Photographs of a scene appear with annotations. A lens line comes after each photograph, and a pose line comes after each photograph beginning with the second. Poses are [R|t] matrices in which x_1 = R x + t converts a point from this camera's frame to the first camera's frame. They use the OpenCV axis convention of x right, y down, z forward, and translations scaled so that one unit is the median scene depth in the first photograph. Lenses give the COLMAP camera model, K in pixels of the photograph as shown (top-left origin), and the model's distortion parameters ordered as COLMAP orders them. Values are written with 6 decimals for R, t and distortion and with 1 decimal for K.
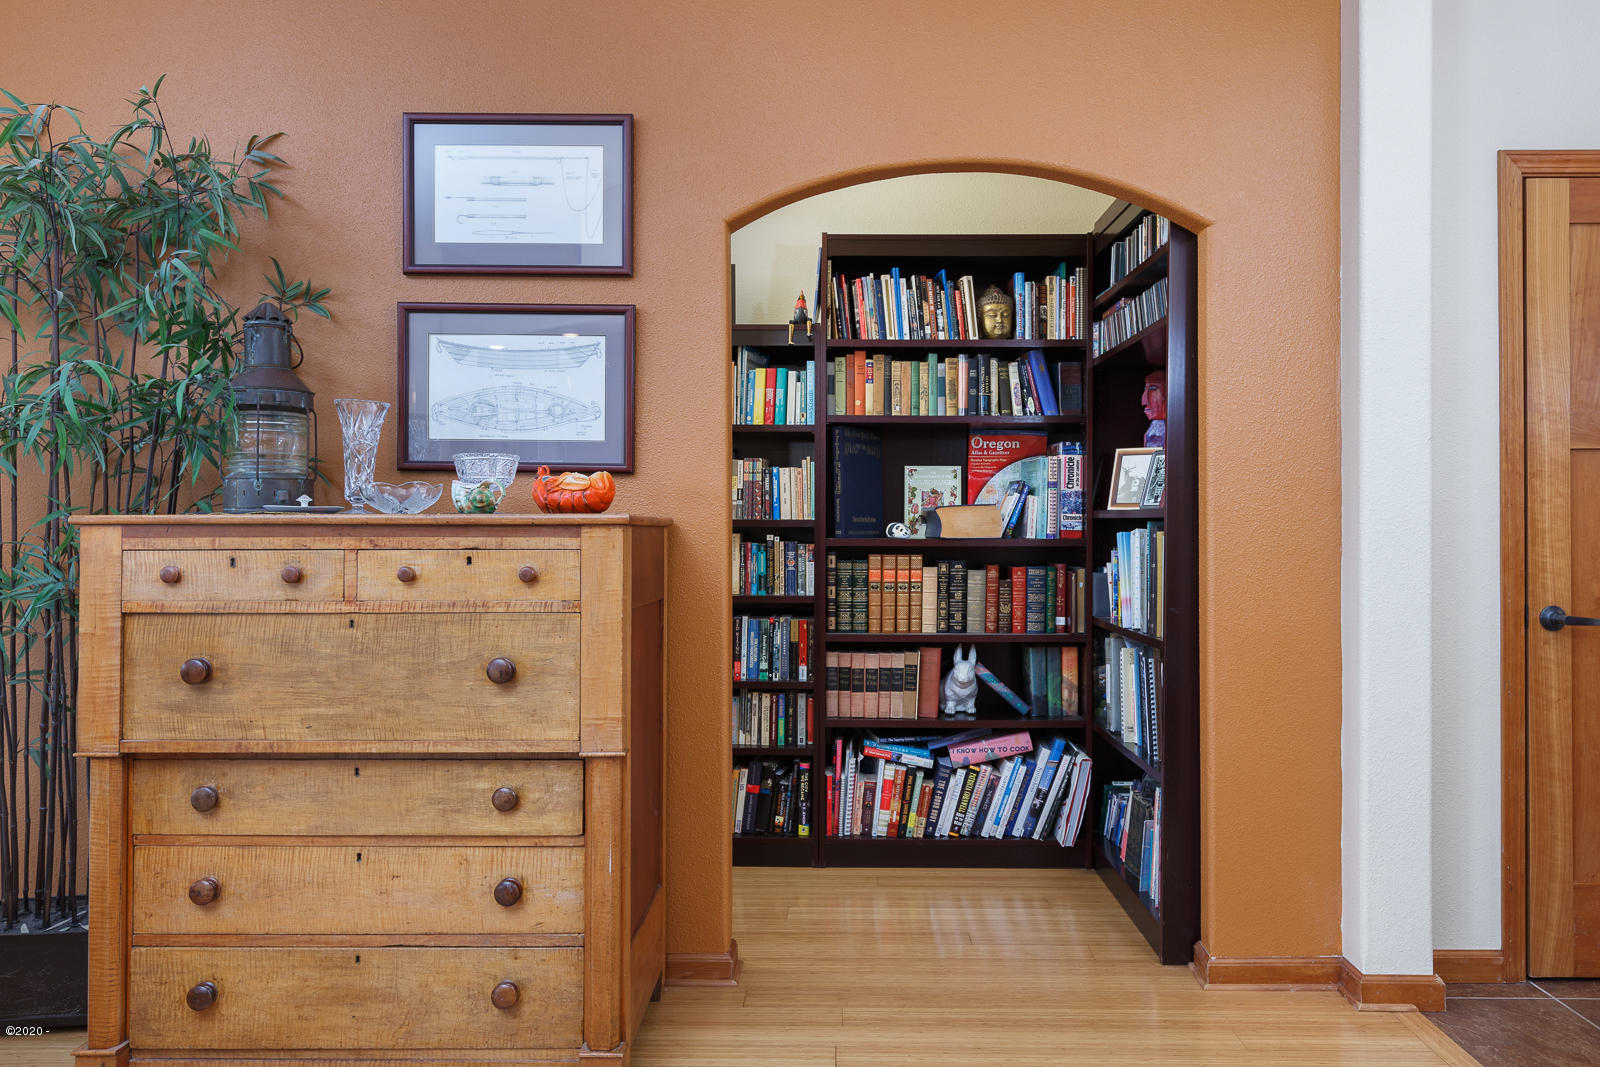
lens RADIAL K [[1109.6, 0, 806.3], [0, 1109.6, 524.7], [0, 0, 1]] dist [-0.014288, -0.007173]
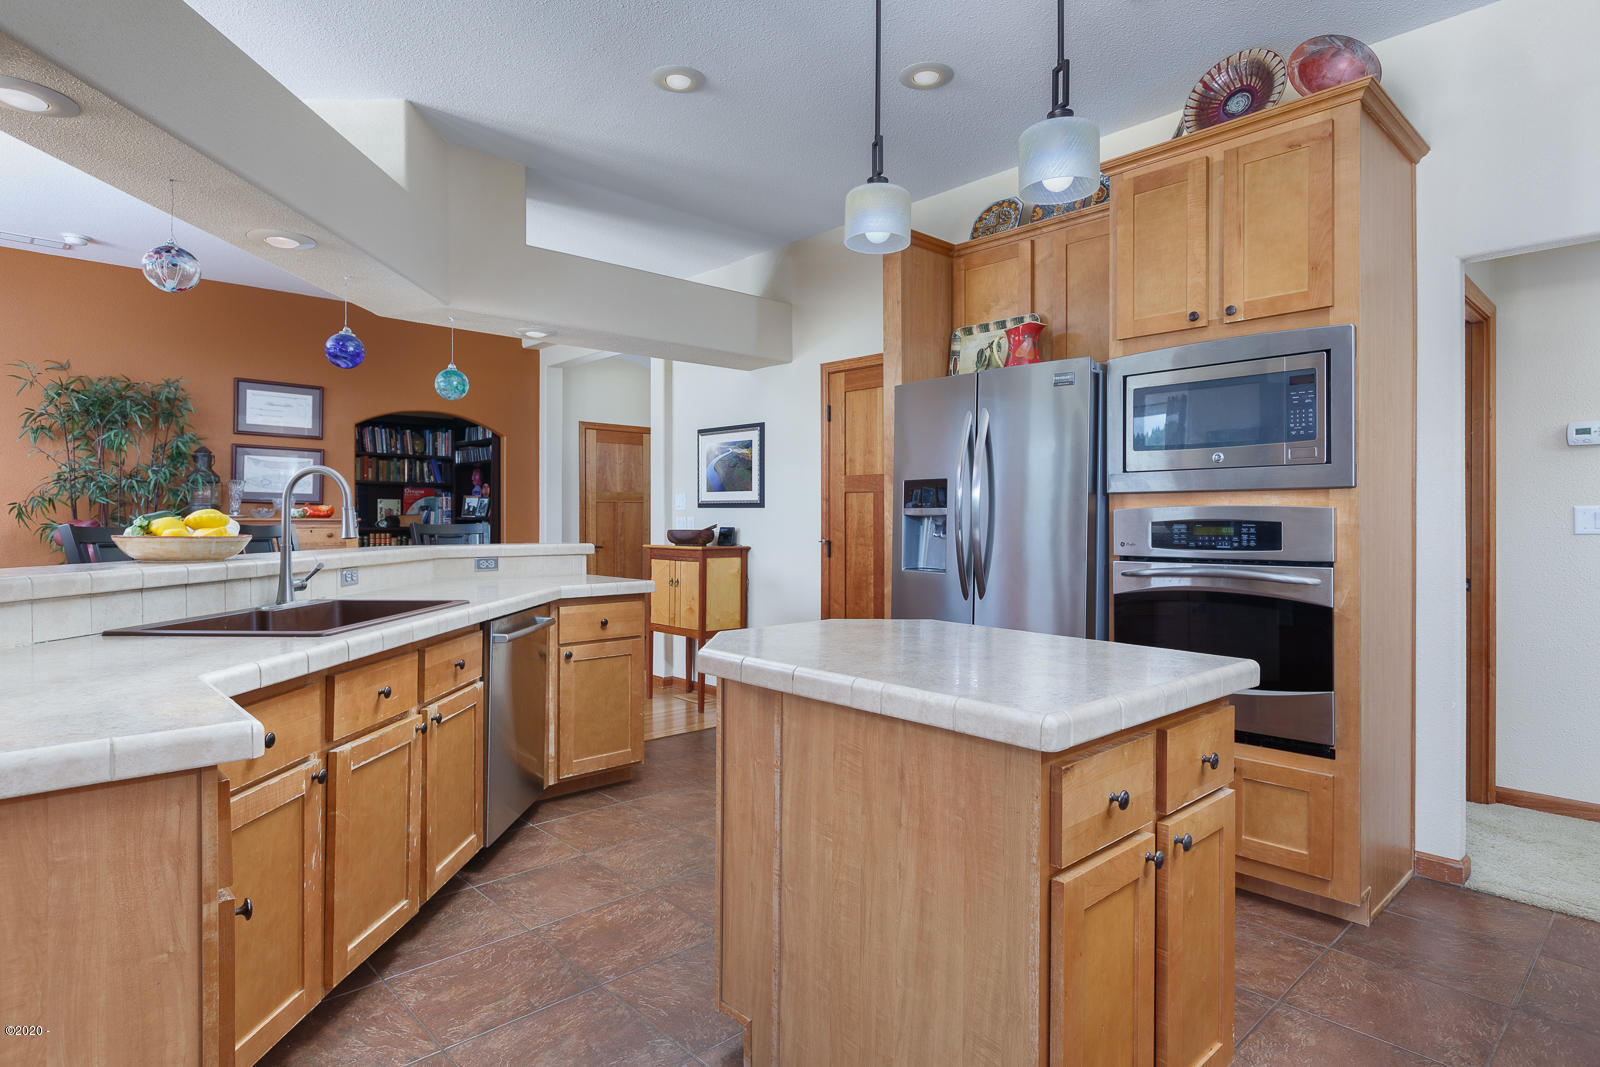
lens RADIAL K [[870.5, 0, 802.4], [0, 870.5, 525.2], [0, 0, 1]] dist [0.002330, 0.000211]
pose [[0.718945, -0.004319, 0.695054, -0.671428], [0.001811, 0.999989, 0.004340, 0.002302], [-0.695065, -0.001861, 0.718945, -1.261398]]
